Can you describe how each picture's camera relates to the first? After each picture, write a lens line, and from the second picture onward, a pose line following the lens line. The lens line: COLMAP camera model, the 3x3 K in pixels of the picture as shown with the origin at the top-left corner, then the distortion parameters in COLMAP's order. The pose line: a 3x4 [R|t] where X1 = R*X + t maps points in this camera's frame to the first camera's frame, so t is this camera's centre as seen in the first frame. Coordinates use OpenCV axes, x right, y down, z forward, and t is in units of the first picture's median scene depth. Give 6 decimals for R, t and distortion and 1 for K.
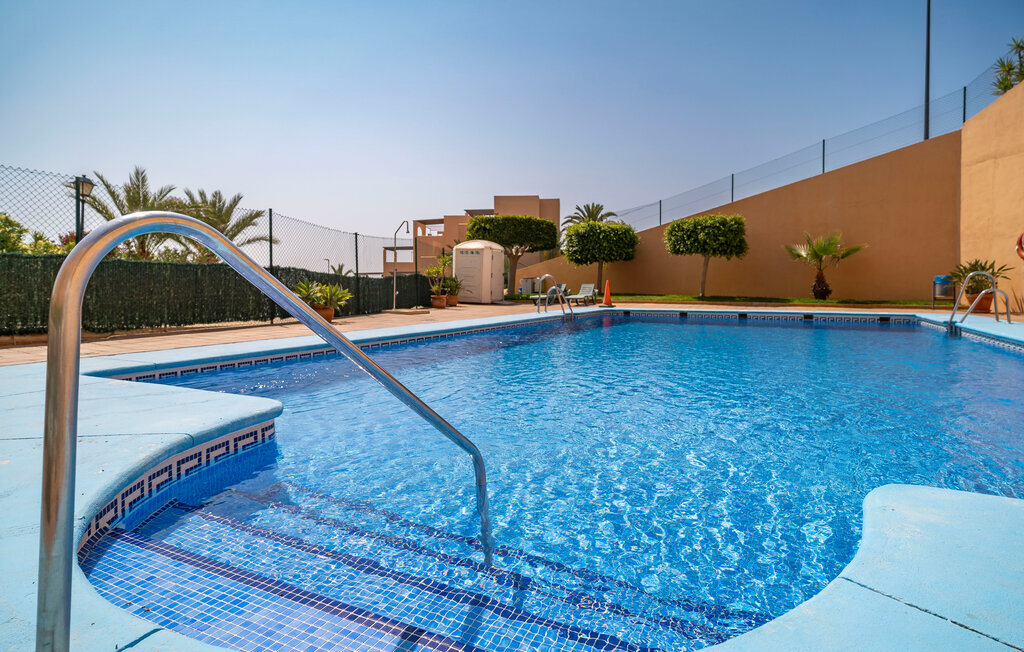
lens RADIAL K [[528.8, 0, 508.3], [0, 528.8, 324.5], [0, 0, 1]] dist [-0.001647, 0.000062]
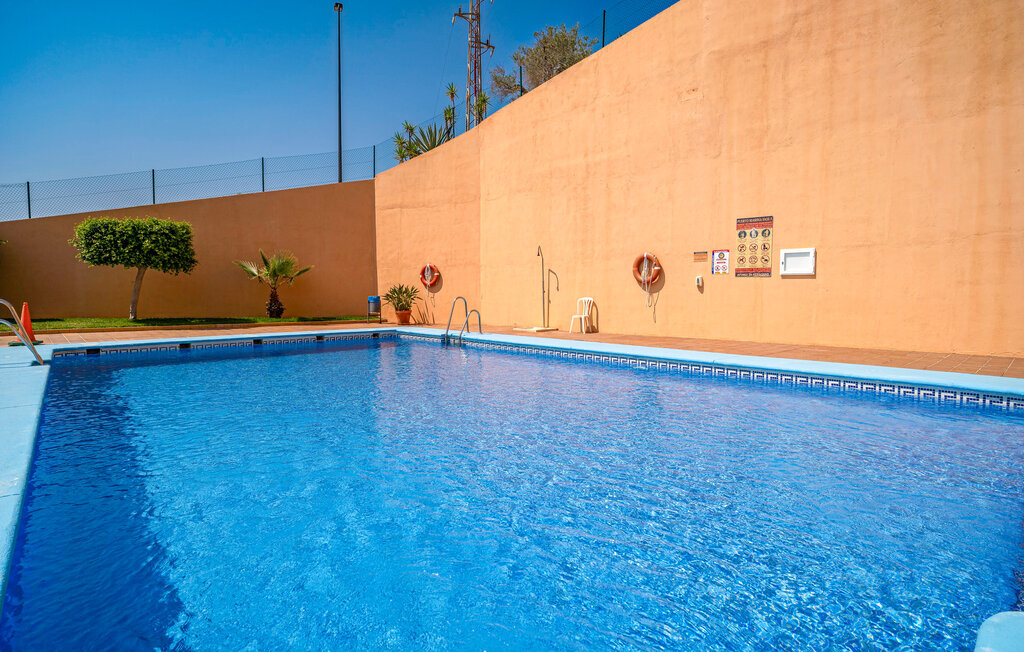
lens RADIAL K [[528.8, 0, 510.5], [0, 528.8, 325.5], [0, 0, 1]] dist [-0.001647, 0.000062]
pose [[0.369574, -0.051698, 0.927762, -0.187525], [0.069106, 0.997215, 0.028039, -0.032623], [-0.926628, 0.053752, 0.372118, 0.225862]]
